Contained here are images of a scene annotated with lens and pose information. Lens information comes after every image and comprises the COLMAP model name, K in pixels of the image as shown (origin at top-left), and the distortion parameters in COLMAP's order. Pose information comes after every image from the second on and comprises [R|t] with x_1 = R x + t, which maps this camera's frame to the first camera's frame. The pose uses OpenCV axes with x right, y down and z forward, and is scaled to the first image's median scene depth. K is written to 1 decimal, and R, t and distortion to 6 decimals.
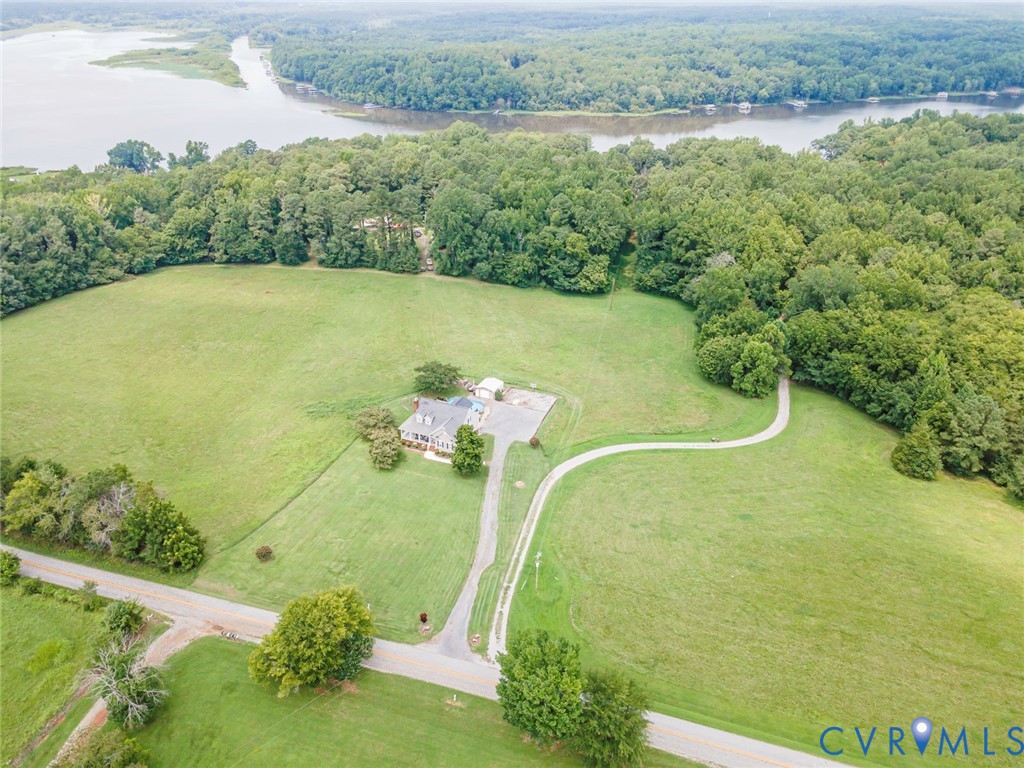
lens RADIAL K [[752.9, 0, 508.2], [0, 752.9, 388.9], [0, 0, 1]] dist [0.024893, 0.025146]
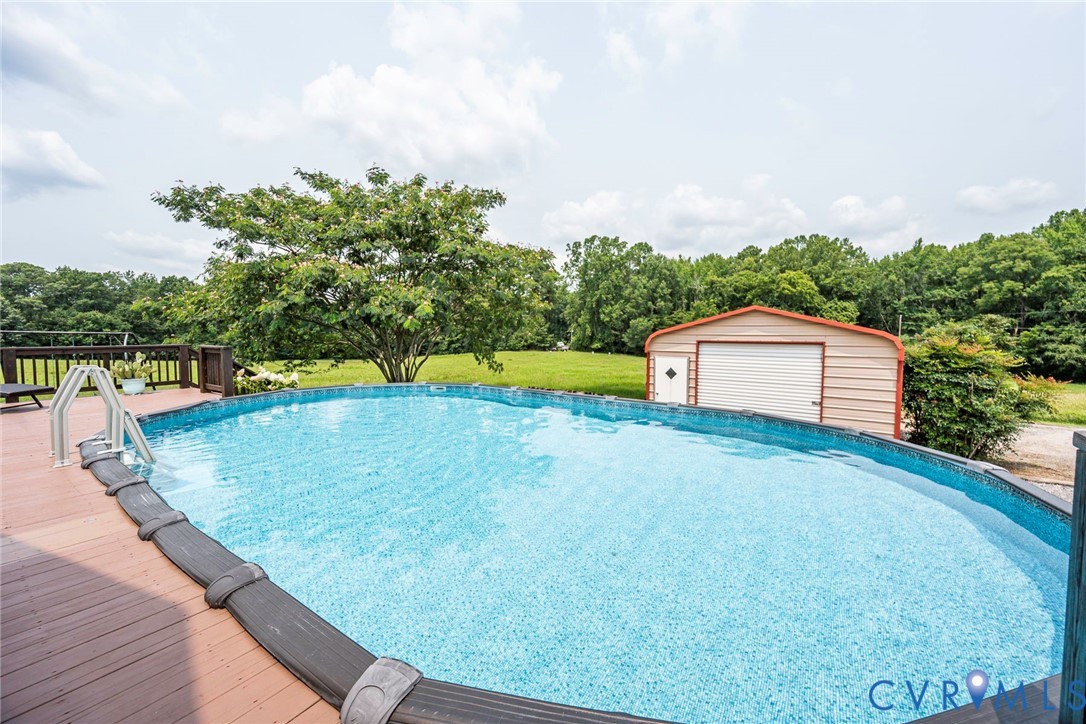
lens RADIAL K [[424.6, 0, 547.8], [0, 424.6, 356.0], [0, 0, 1]] dist [0.002600, -0.000076]
pose [[0.978088, -0.004659, -0.208141, -0.042364], [-0.081682, 0.911003, -0.404229, 0.020858], [0.191500, 0.412373, 0.890661, 0.809266]]
